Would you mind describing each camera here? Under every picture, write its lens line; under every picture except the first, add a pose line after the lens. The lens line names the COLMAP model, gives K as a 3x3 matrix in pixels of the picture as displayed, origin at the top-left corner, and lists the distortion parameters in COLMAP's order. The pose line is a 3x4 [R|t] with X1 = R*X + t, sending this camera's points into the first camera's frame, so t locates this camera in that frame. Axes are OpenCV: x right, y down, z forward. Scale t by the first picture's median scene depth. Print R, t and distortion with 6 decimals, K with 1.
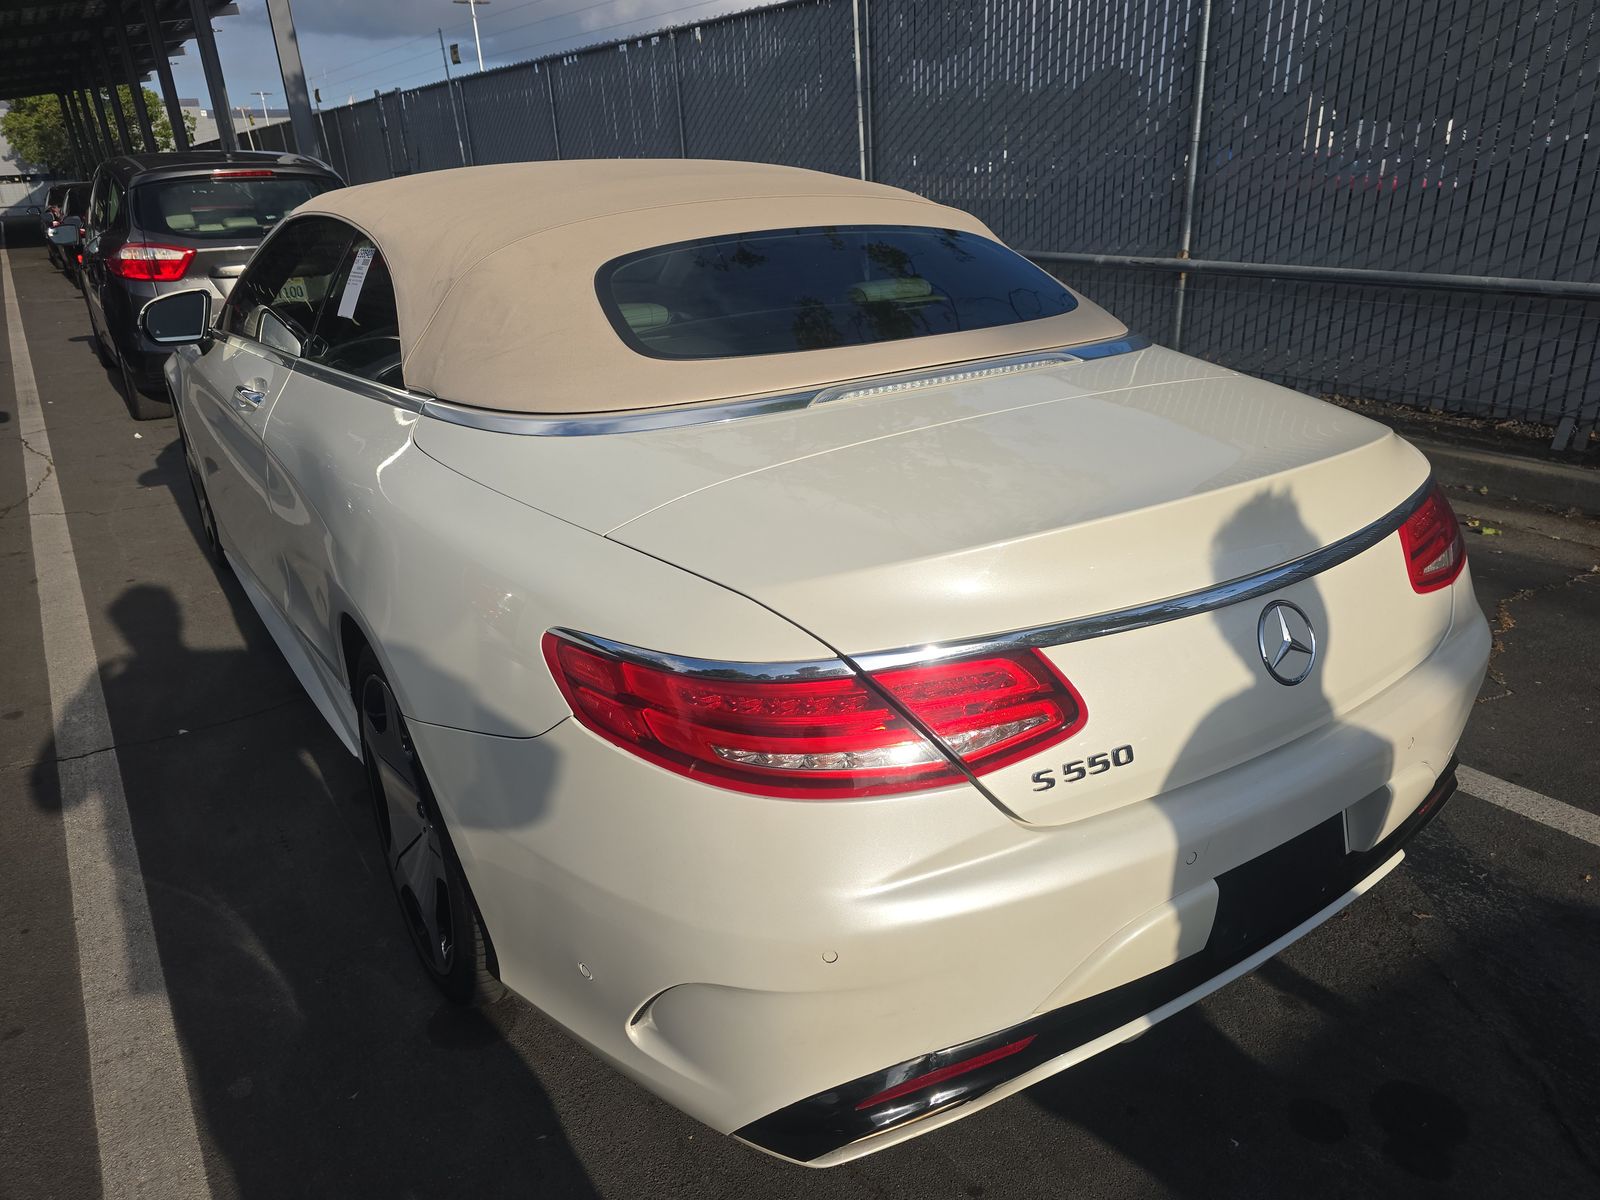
lens RADIAL K [[1116.5, 0, 809.5], [0, 1116.5, 606.8], [0, 0, 1]] dist [0.019533, -0.002134]
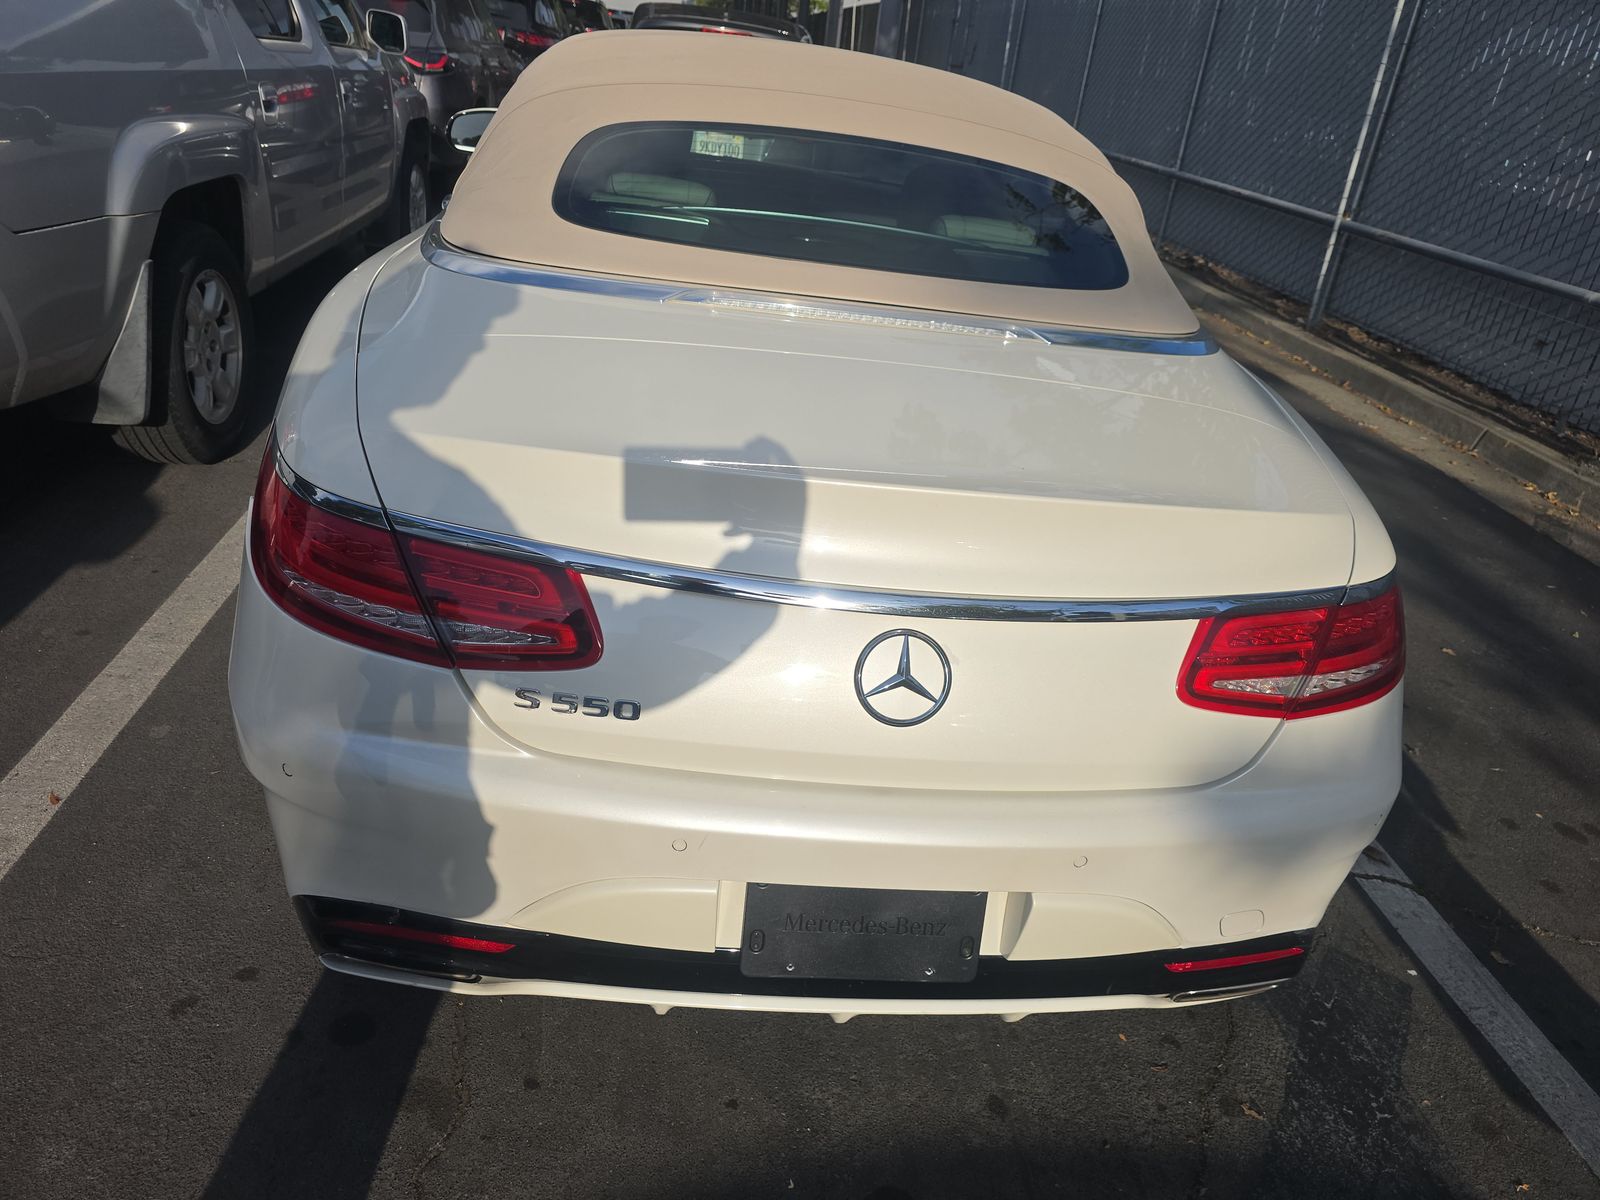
lens RADIAL K [[1124.5, 0, 800.0], [0, 1124.5, 600.0], [0, 0, 1]] dist [0.017016, -0.004358]
pose [[0.863843, 0.338854, -0.372766, 0.449407], [-0.317947, 0.940698, 0.118312, -0.069504], [0.390750, 0.016316, 0.920352, 0.111178]]
